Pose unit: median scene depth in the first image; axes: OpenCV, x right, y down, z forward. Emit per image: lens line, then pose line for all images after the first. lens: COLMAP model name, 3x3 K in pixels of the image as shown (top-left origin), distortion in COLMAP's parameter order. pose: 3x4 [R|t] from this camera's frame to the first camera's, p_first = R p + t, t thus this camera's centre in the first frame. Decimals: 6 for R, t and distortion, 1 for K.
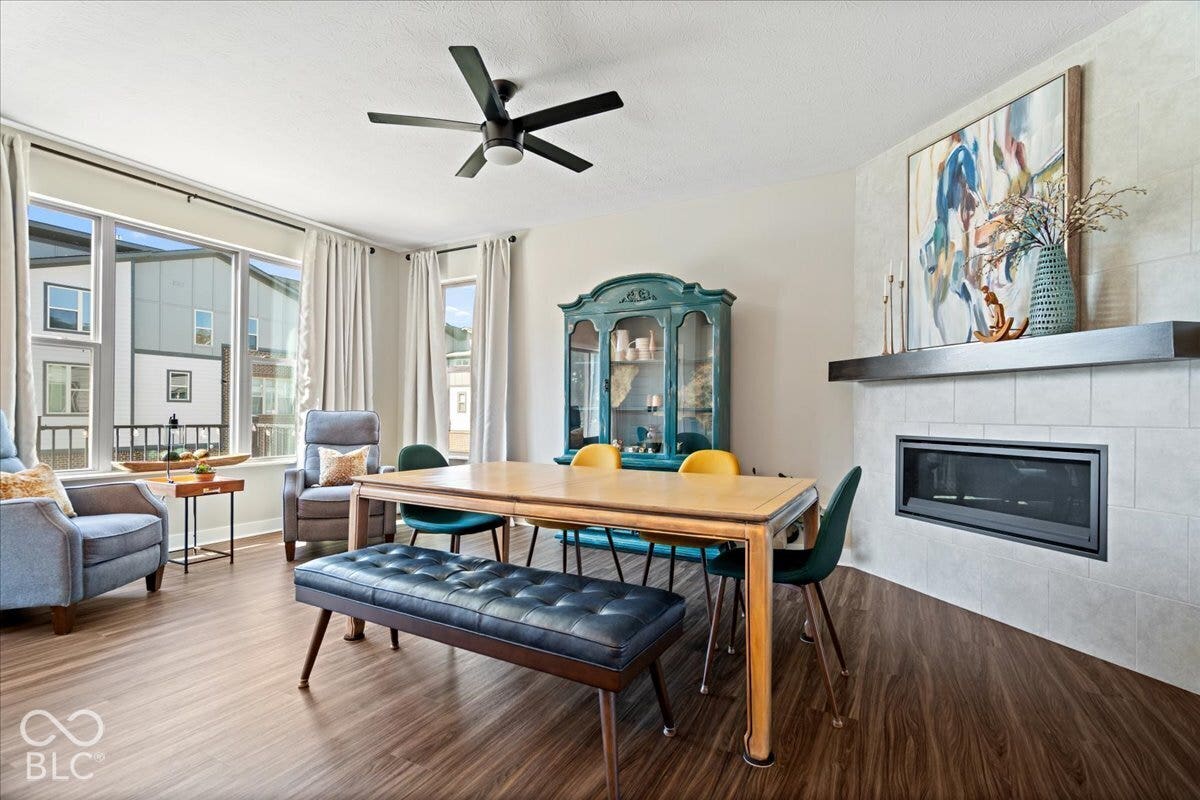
lens RADIAL K [[561.8, 0, 598.6], [0, 561.8, 414.7], [0, 0, 1]] dist [0.000613, 0.000218]
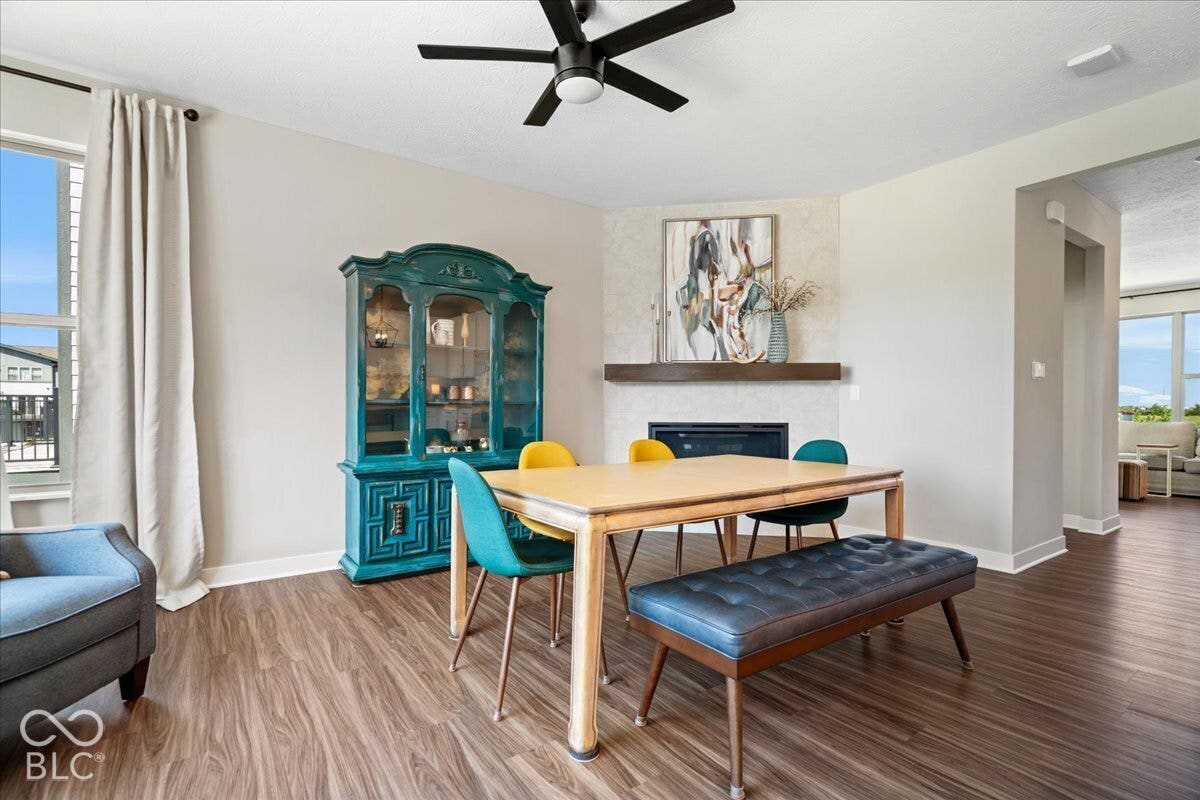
lens RADIAL K [[561.8, 0, 598.6], [0, 561.8, 414.7], [0, 0, 1]] dist [0.000613, 0.000218]
pose [[0.433318, -0.017146, 0.901078, -0.794384], [0.004480, 0.999848, 0.016871, -0.006205], [-0.901230, -0.003273, 0.433329, 0.556198]]
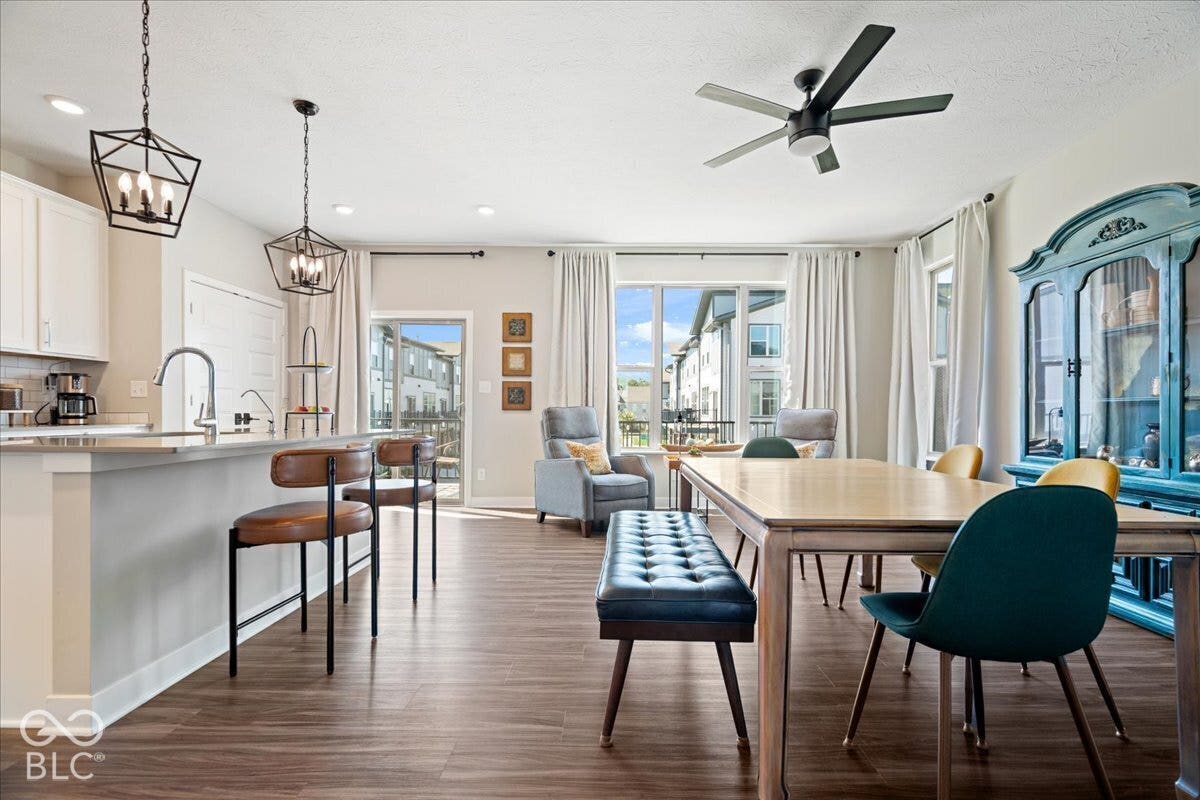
lens RADIAL K [[544.7, 0, 606.7], [0, 544.7, 415.3], [0, 0, 1]] dist [0.000919, 0.000479]
pose [[0.476887, -0.002138, -0.878962, 0.447666], [-0.001610, 0.999993, -0.003306, 0.015066], [0.878963, 0.002992, 0.476881, 0.205155]]
